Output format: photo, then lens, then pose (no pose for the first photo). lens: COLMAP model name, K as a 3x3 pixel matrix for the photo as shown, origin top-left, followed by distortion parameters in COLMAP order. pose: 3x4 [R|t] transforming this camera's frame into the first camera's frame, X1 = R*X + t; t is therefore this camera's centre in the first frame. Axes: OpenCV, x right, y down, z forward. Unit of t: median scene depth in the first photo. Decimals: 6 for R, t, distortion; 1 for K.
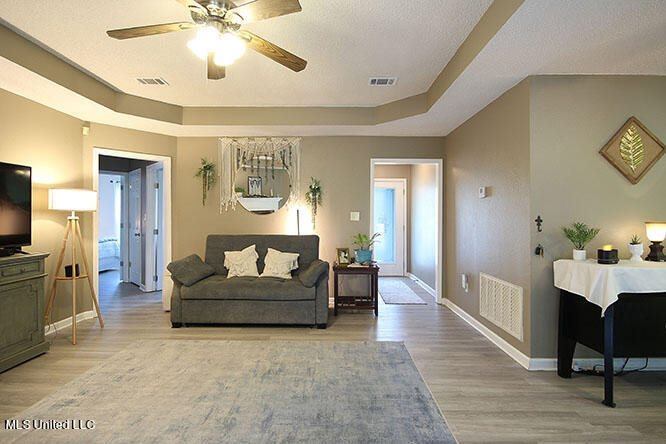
lens RADIAL K [[327.4, 0, 327.2], [0, 327.4, 220.6], [0, 0, 1]] dist [0.001711, 0.000418]
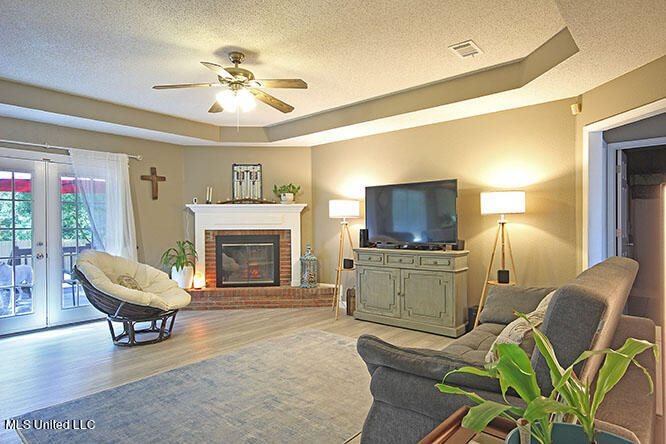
lens RADIAL K [[386.8, 0, 347.0], [0, 386.8, 223.2], [0, 0, 1]] dist [0.021981, -0.000335]
pose [[-0.617340, 0.004926, -0.786681, 0.573441], [0.002770, 0.999988, 0.004087, -0.011380], [0.786691, 0.000344, -0.617346, 1.993255]]
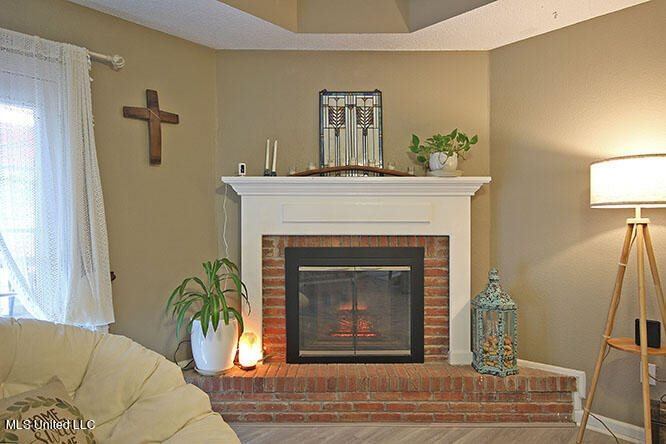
lens RADIAL K [[427.7, 0, 339.0], [0, 427.7, 226.3], [0, 0, 1]] dist [0.006679, 0.004716]
pose [[-0.688917, 0.008412, -0.724792, -0.069217], [-0.004464, 0.999864, 0.015848, -0.005498], [0.724827, 0.014154, -0.688786, 0.769644]]
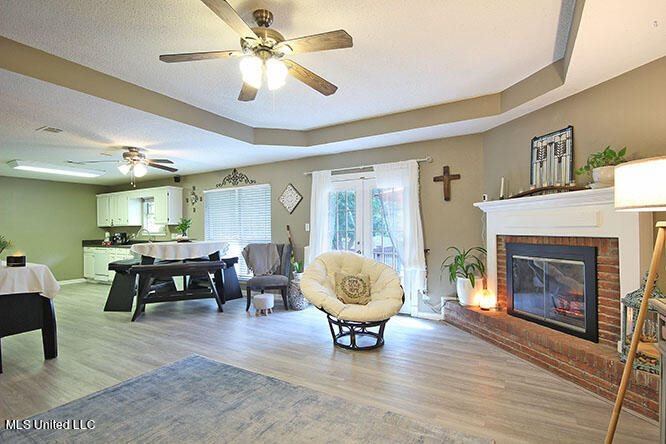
lens RADIAL K [[327.4, 0, 338.0], [0, 327.4, 223.7], [0, 0, 1]] dist [0.001711, 0.000418]
pose [[-0.873524, 0.017016, 0.486484, -0.903344], [0.013250, 0.999850, -0.011182, -0.006589], [-0.486601, -0.003322, -0.873618, 1.532293]]
